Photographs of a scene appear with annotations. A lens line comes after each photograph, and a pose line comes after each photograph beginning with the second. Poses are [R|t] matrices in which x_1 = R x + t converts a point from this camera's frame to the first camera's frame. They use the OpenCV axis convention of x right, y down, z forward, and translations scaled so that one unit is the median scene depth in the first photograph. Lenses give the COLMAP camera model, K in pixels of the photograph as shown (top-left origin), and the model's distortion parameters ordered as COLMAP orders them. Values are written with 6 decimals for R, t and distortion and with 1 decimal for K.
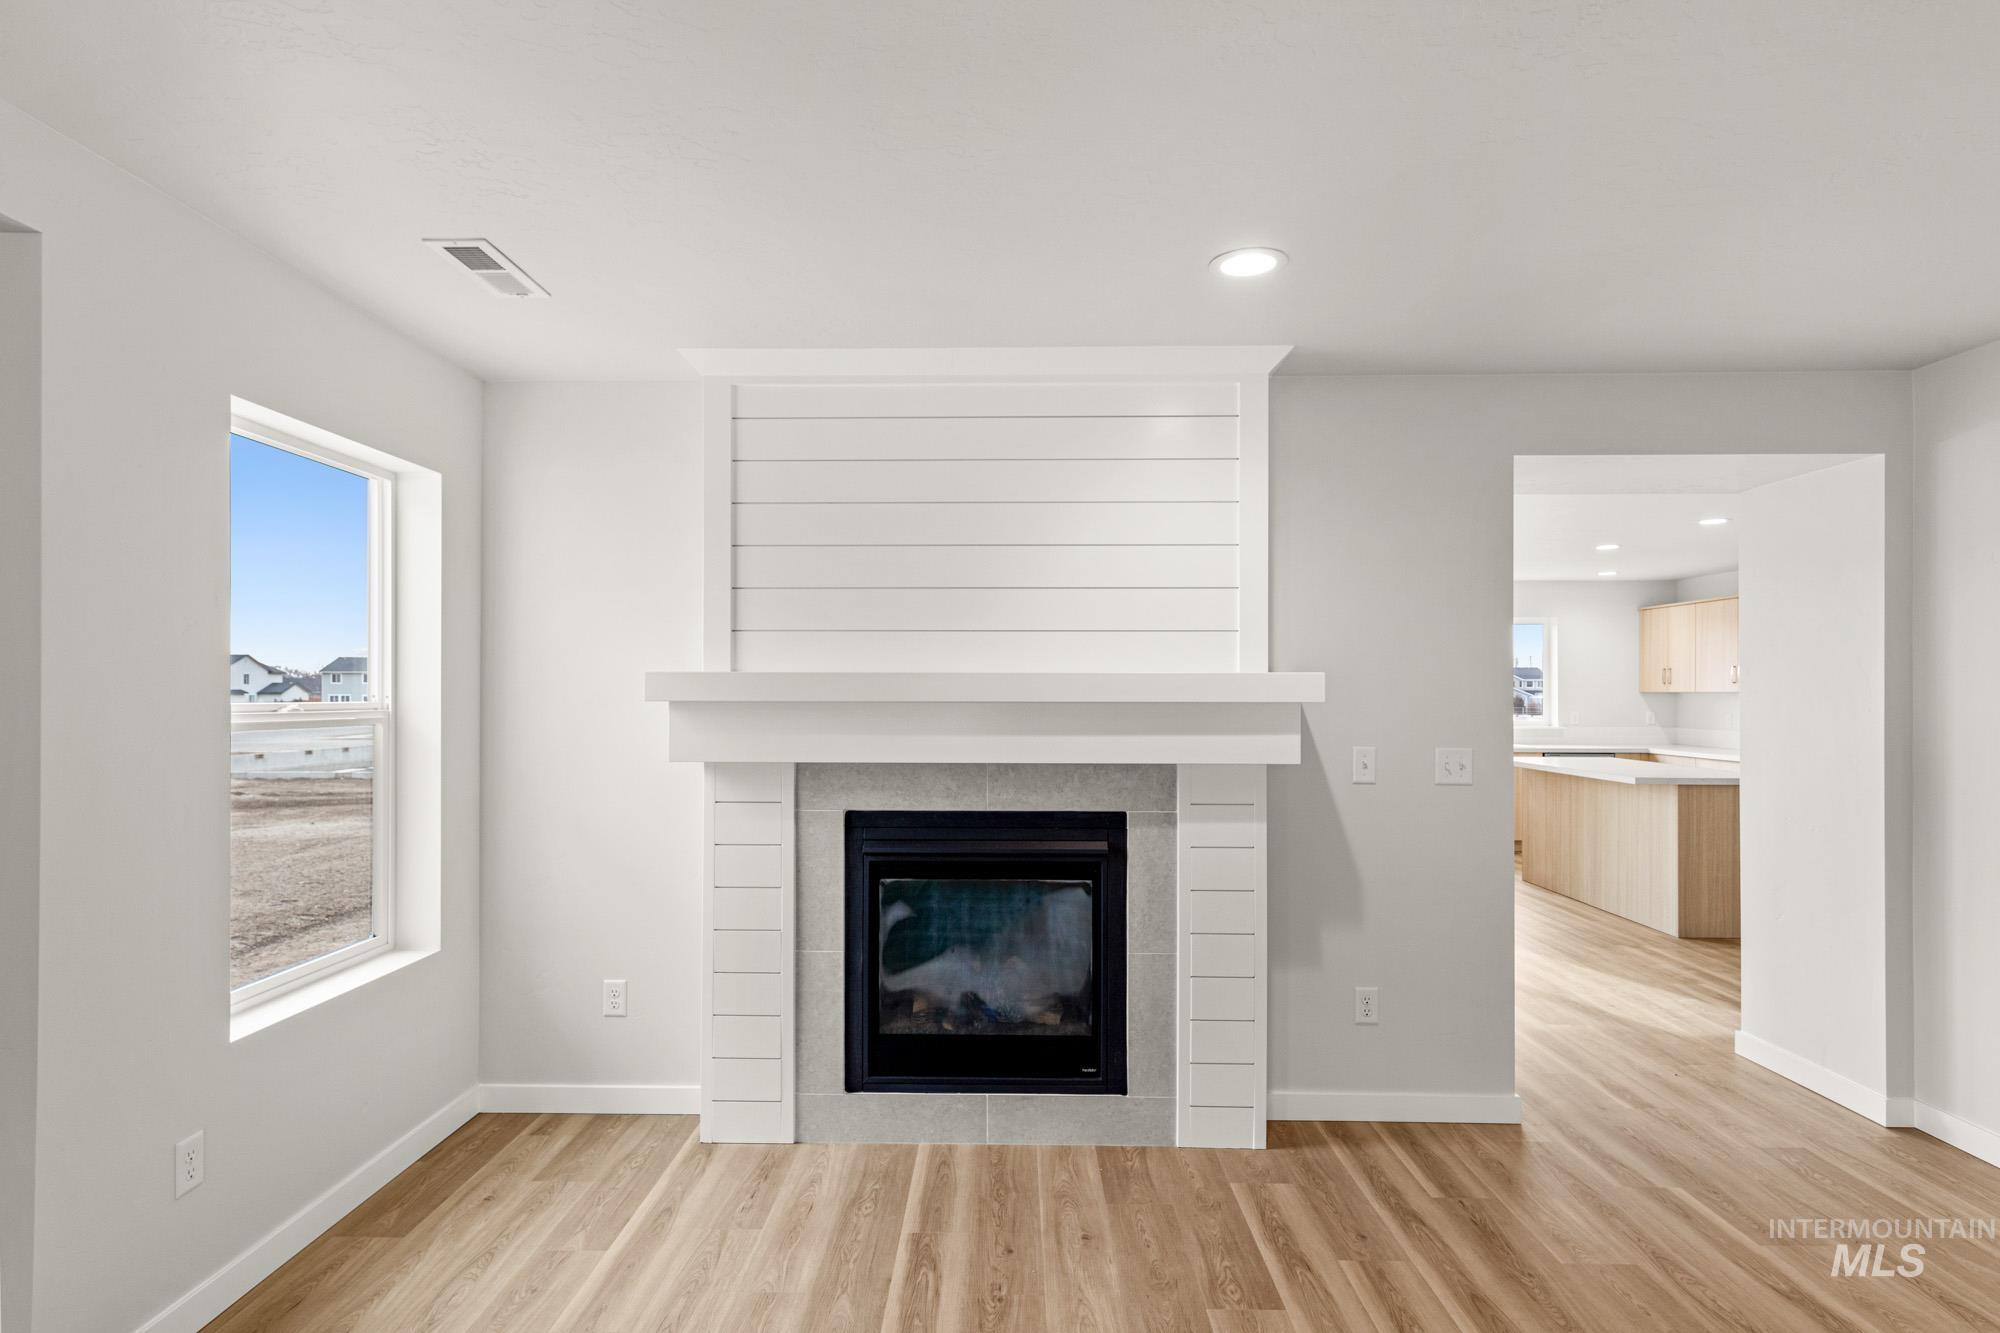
lens RADIAL K [[1059.3, 0, 992.4], [0, 1059.3, 689.1], [0, 0, 1]] dist [0.003900, 0.001033]
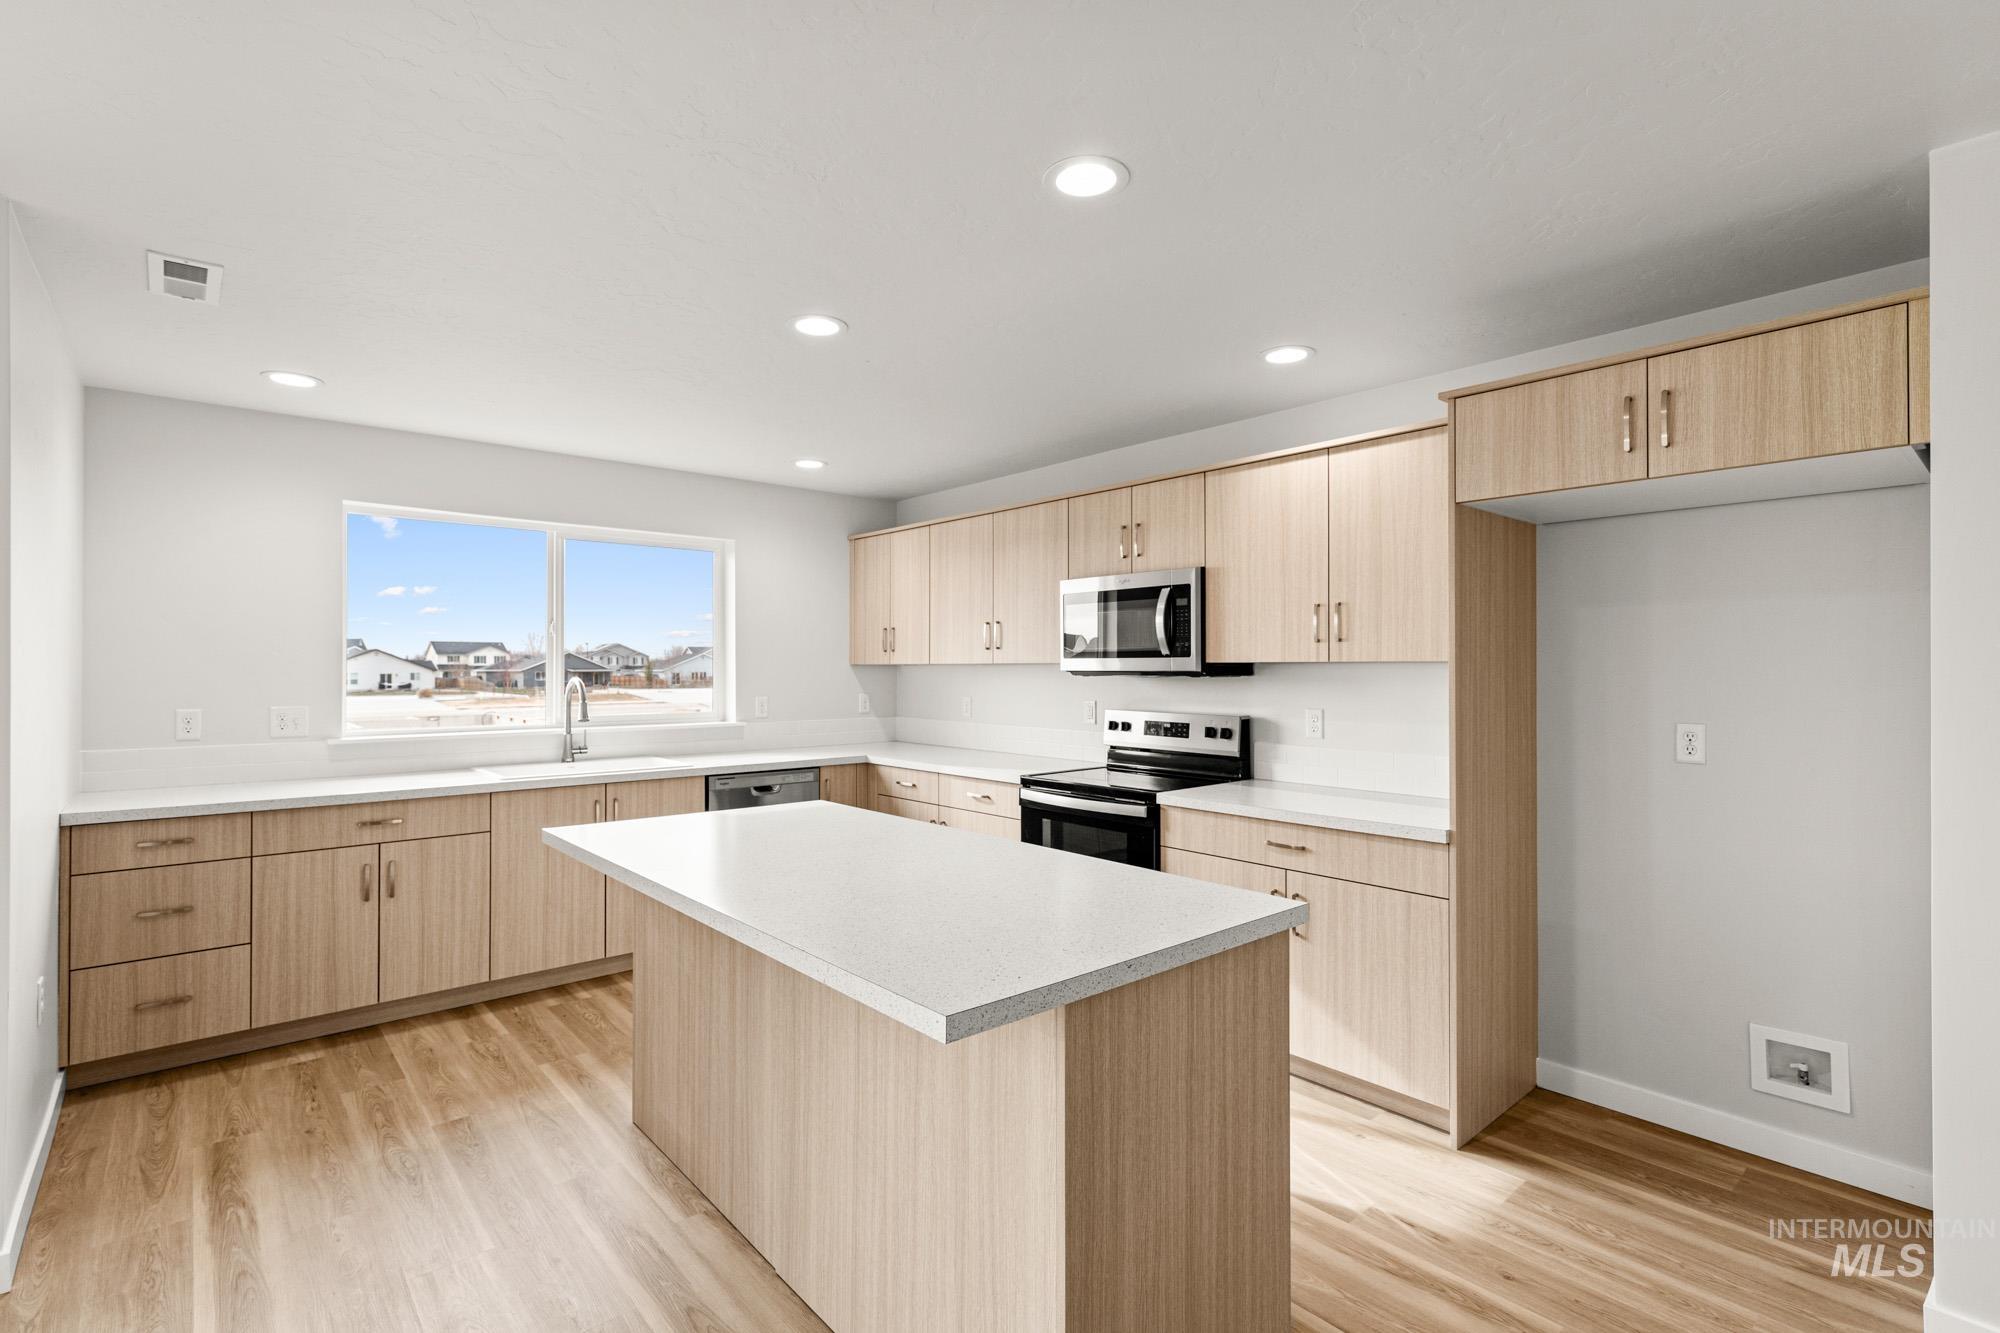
lens RADIAL K [[922.1, 0, 990.3], [0, 922.1, 662.3], [0, 0, 1]] dist [0.007623, 0.000117]
pose [[0.744970, 0.001559, 0.667096, 0.294426], [-0.000278, 0.999998, -0.002026, 0.002682], [-0.667098, 0.001324, 0.744969, 0.518373]]
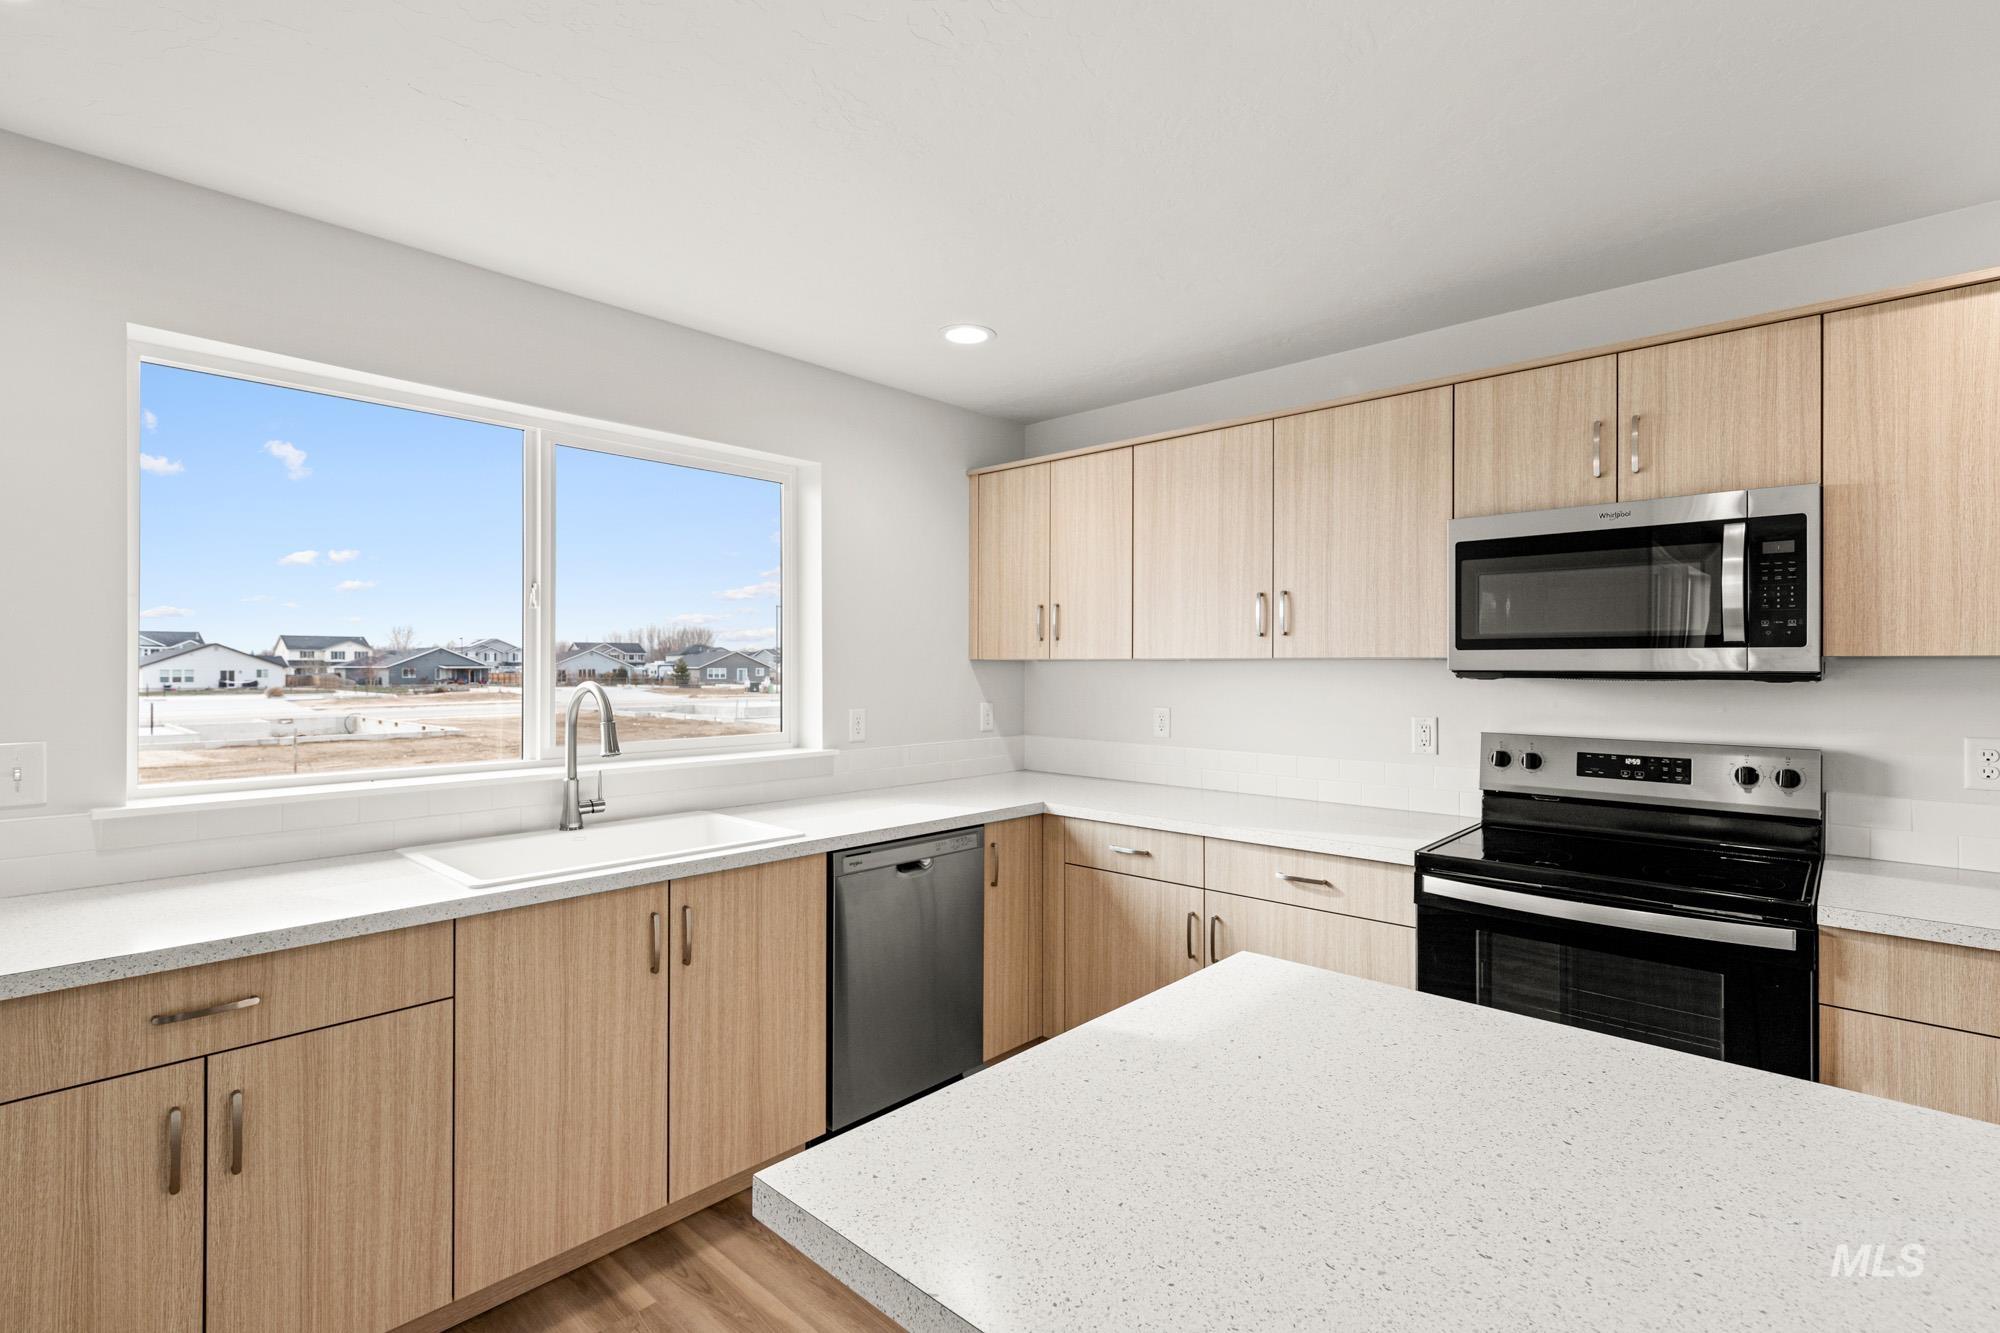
lens RADIAL K [[928.0, 0, 1000.0], [0, 928.0, 664.2], [0, 0, 1]] dist [0.005420, -0.000821]
pose [[0.664368, -0.000253, 0.747405, 0.328383], [-0.002557, 0.999993, 0.002612, 0.003618], [-0.747401, -0.003646, 0.664363, 0.734941]]
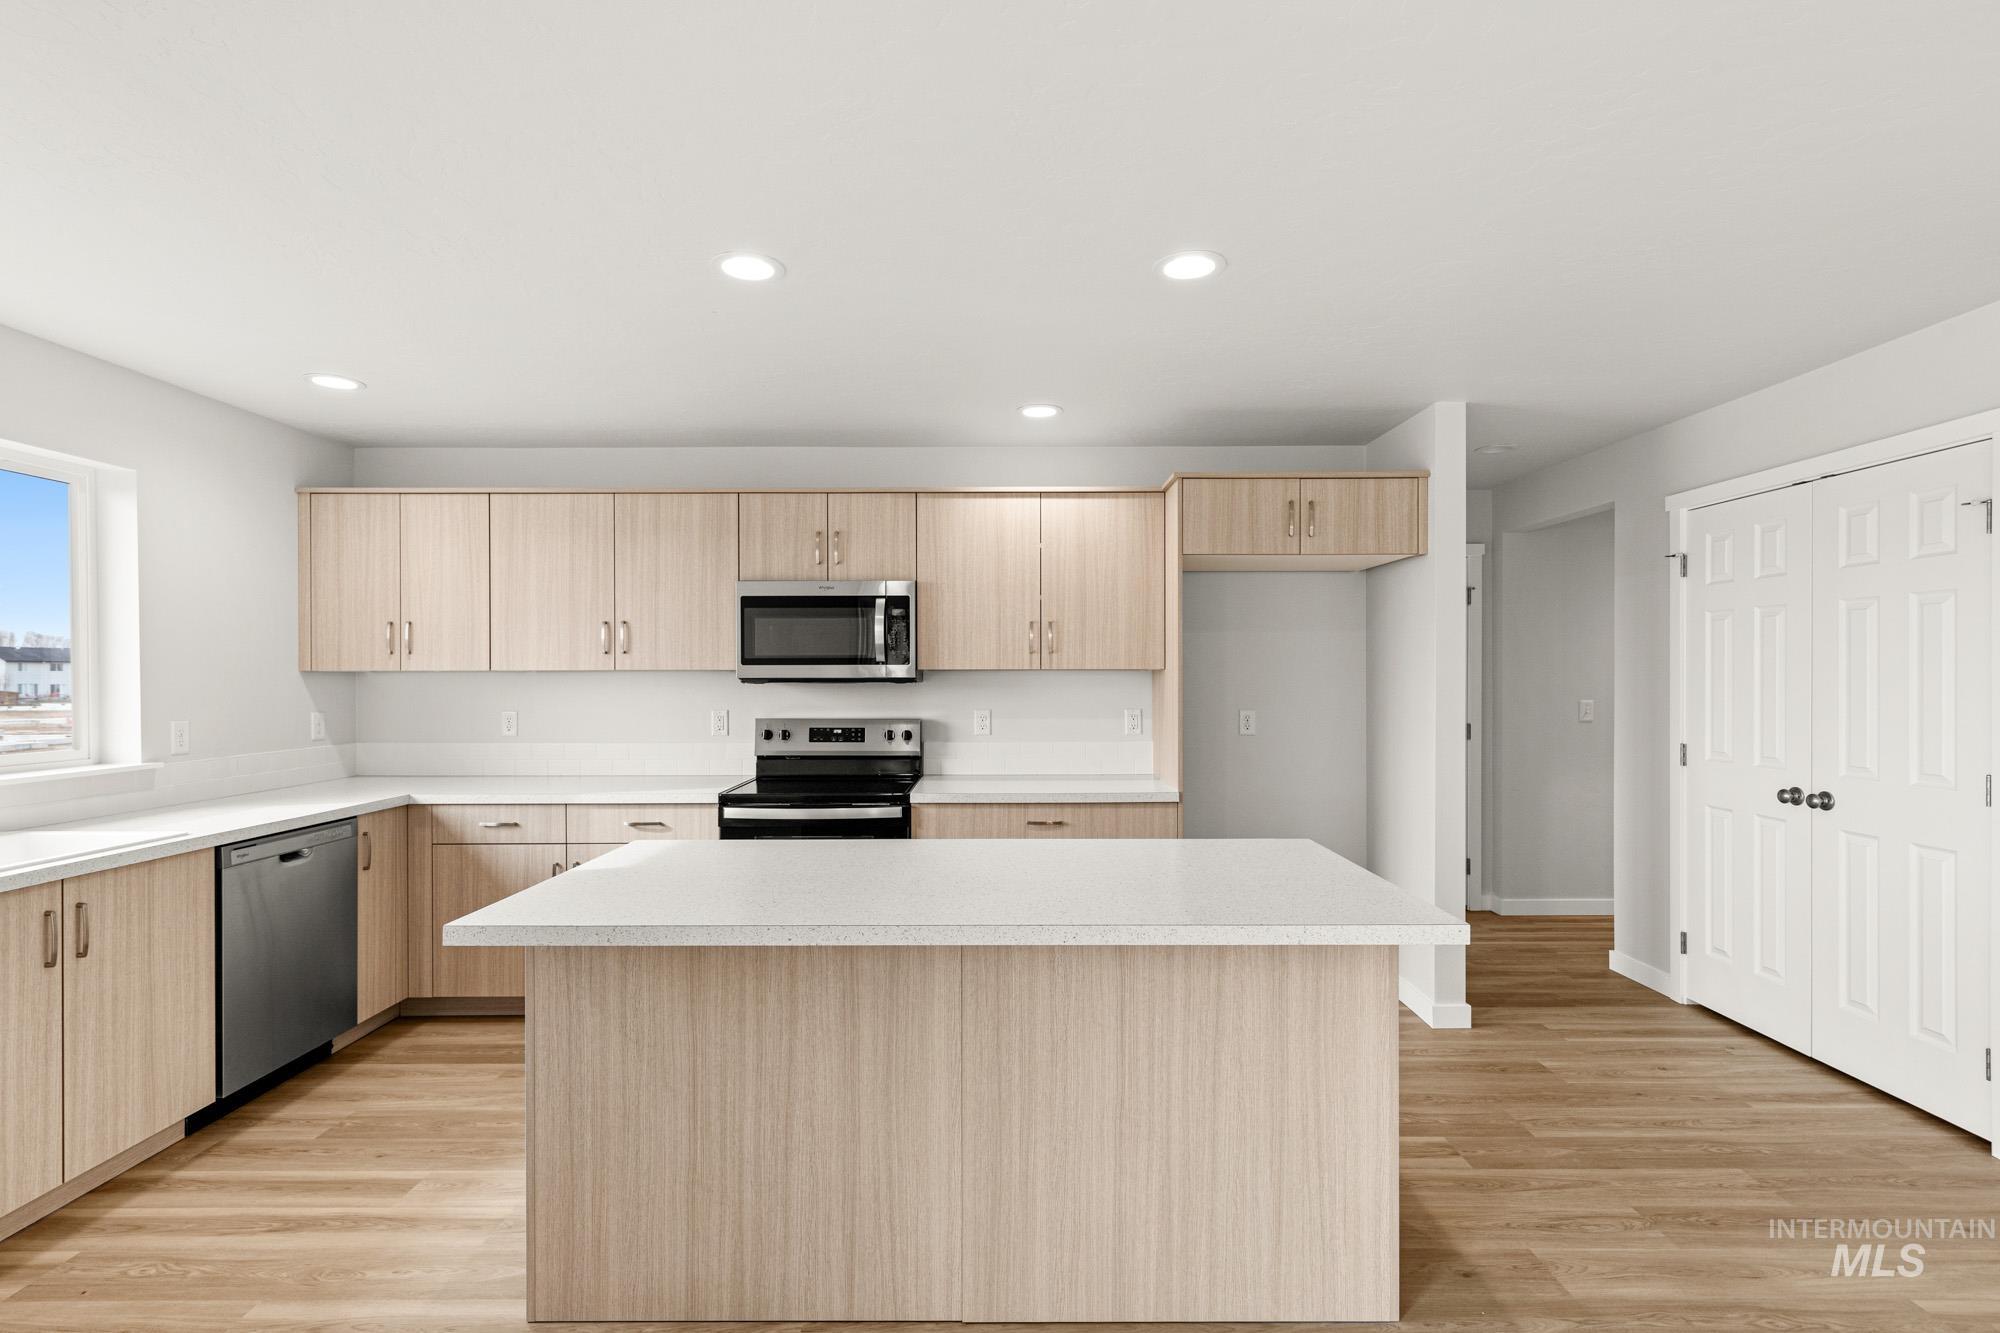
lens RADIAL K [[943.8, 0, 995.3], [0, 943.8, 678.6], [0, 0, 1]] dist [0.006593, -0.000102]
pose [[-0.009969, -0.006603, 0.999929, 0.197132], [-0.000651, 0.999978, 0.006597, 0.003098], [-0.999950, -0.000585, -0.009973, 0.706206]]
